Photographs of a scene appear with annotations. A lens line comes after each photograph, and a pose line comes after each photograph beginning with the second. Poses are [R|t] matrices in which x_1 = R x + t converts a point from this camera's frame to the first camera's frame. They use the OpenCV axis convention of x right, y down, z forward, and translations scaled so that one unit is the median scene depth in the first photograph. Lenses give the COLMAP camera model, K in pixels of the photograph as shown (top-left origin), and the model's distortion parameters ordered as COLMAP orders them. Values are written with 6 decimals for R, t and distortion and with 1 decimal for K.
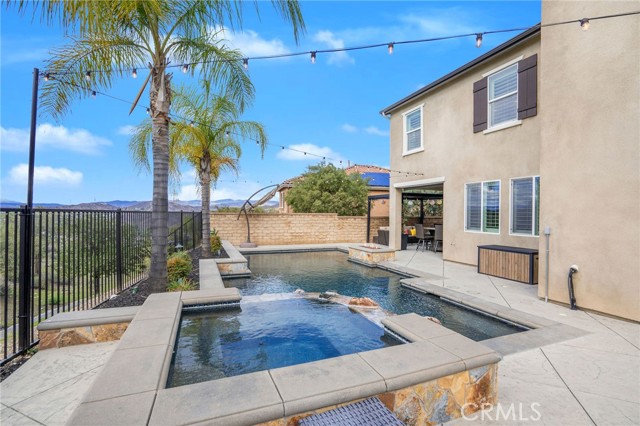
lens RADIAL K [[301.3, 0, 319.8], [0, 301.3, 210.7], [0, 0, 1]] dist [-0.038582, 0.011927]
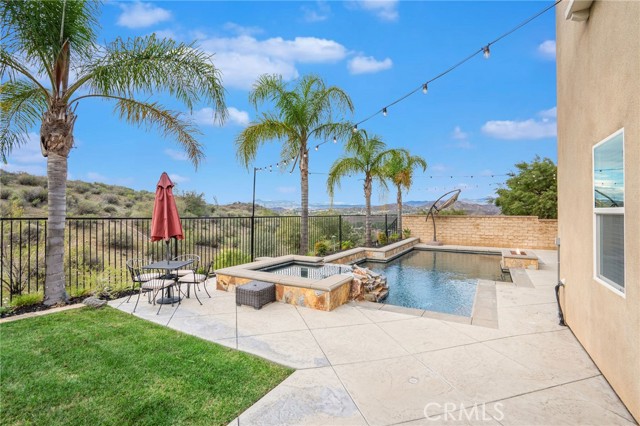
lens RADIAL K [[301.3, 0, 314.3], [0, 301.3, 210.0], [0, 0, 1]] dist [-0.038582, 0.011927]
pose [[0.613285, -0.007595, -0.789825, 0.429880], [0.008676, 0.999958, -0.002879, -0.015520], [0.789814, -0.005087, 0.613326, -0.081896]]
